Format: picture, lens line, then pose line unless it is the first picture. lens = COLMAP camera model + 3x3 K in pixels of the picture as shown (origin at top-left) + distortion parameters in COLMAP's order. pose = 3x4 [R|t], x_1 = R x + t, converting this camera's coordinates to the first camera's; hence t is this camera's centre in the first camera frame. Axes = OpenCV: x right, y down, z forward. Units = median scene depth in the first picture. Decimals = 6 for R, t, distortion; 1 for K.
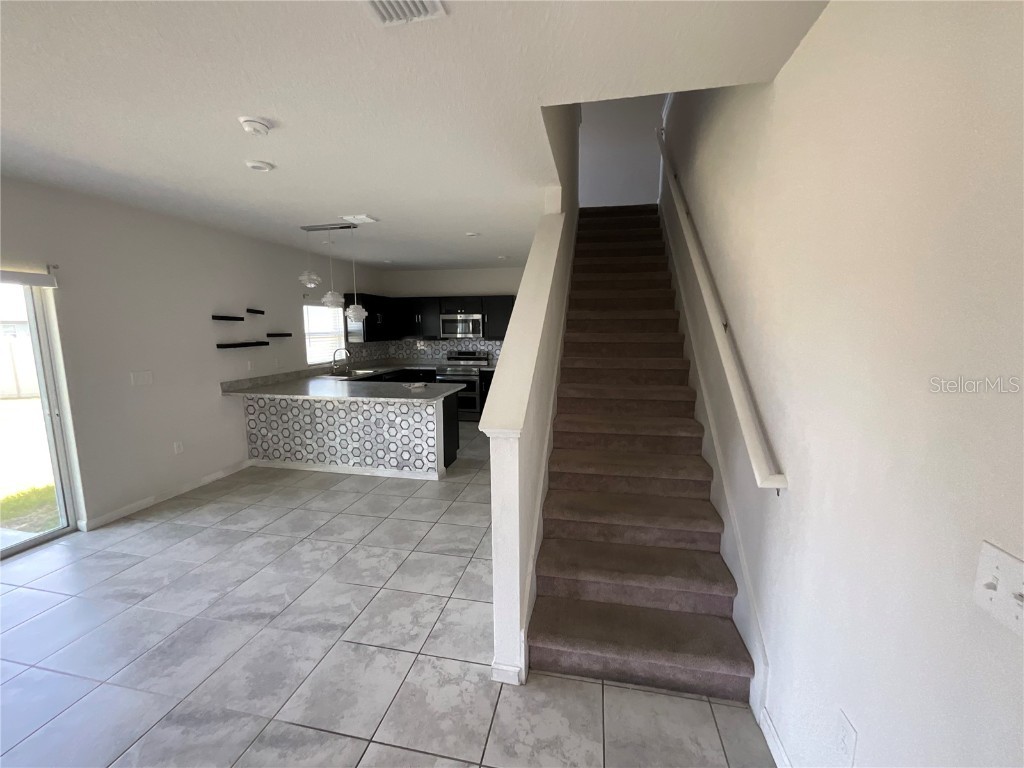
lens RADIAL K [[417.0, 0, 511.8], [0, 417.0, 383.9], [0, 0, 1]] dist [0.000497, 0.000981]
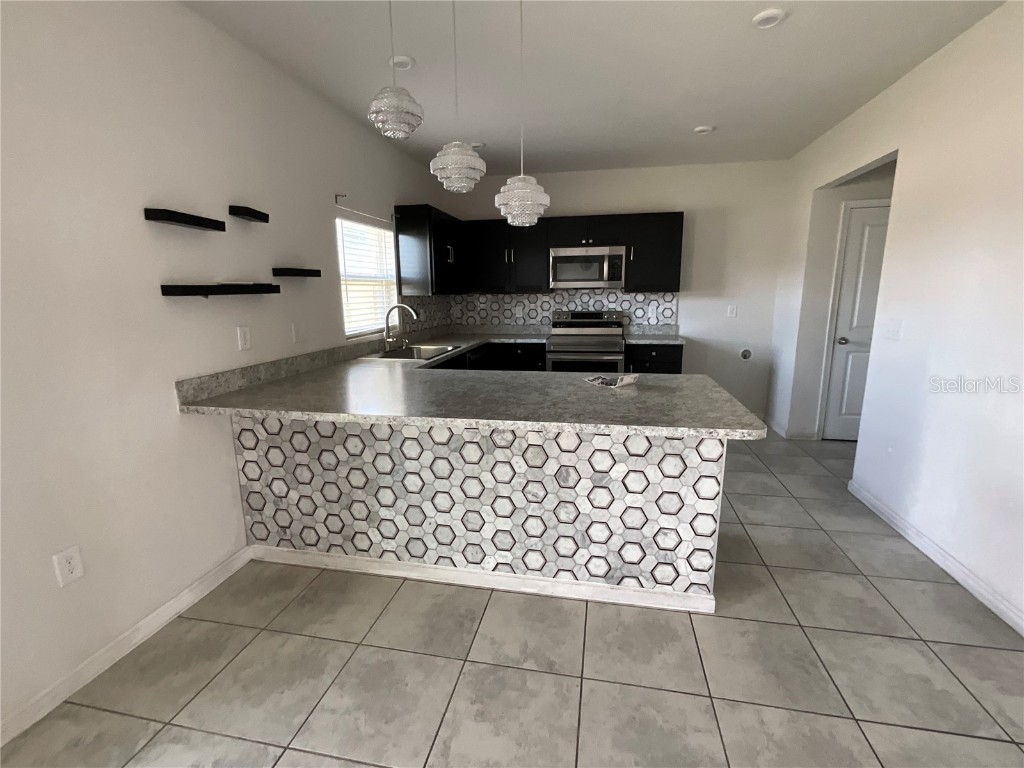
lens RADIAL K [[470.3, 0, 512.0], [0, 470.3, 384.0], [0, 0, 1]] dist [-0.000867, 0.001904]
pose [[0.999941, -0.007644, 0.007780, -0.371527], [0.007177, 0.998262, 0.058492, -0.024933], [-0.008214, -0.058433, 0.998258, 0.535496]]
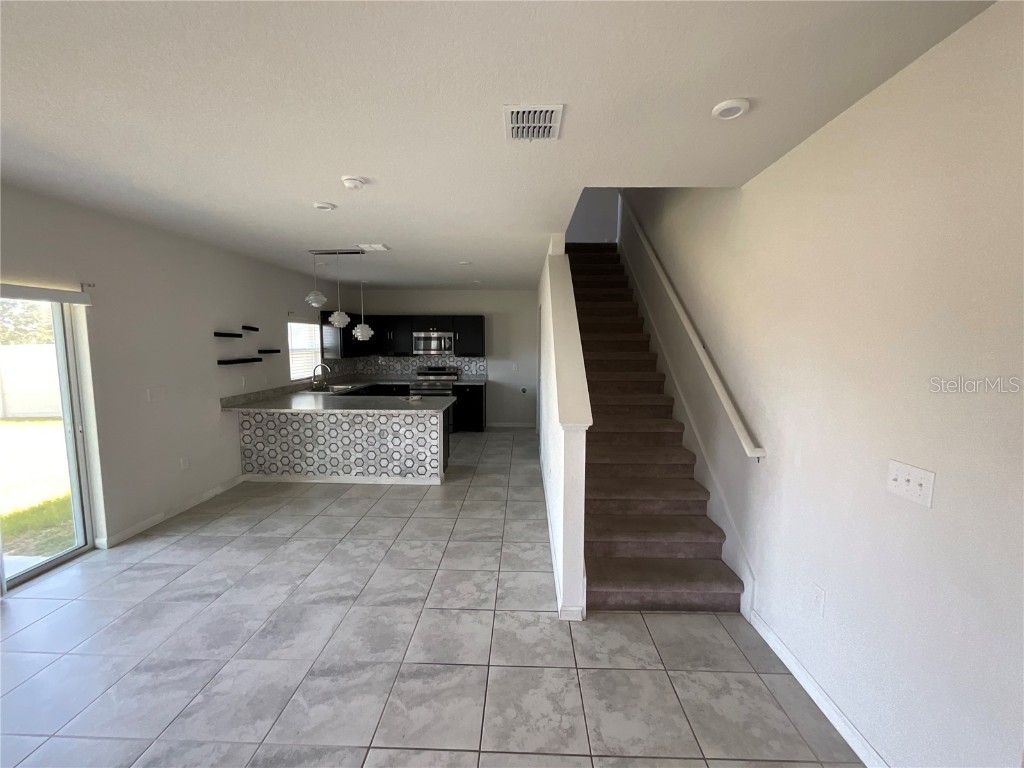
lens RADIAL K [[416.7, 0, 512.0], [0, 416.7, 384.0], [0, 0, 1]] dist [-0.002057, 0.002181]
pose [[0.984556, -0.009347, 0.174821, -0.176320], [0.015762, 0.999251, -0.035340, 0.008645], [-0.174360, 0.037550, 0.983966, -0.117187]]
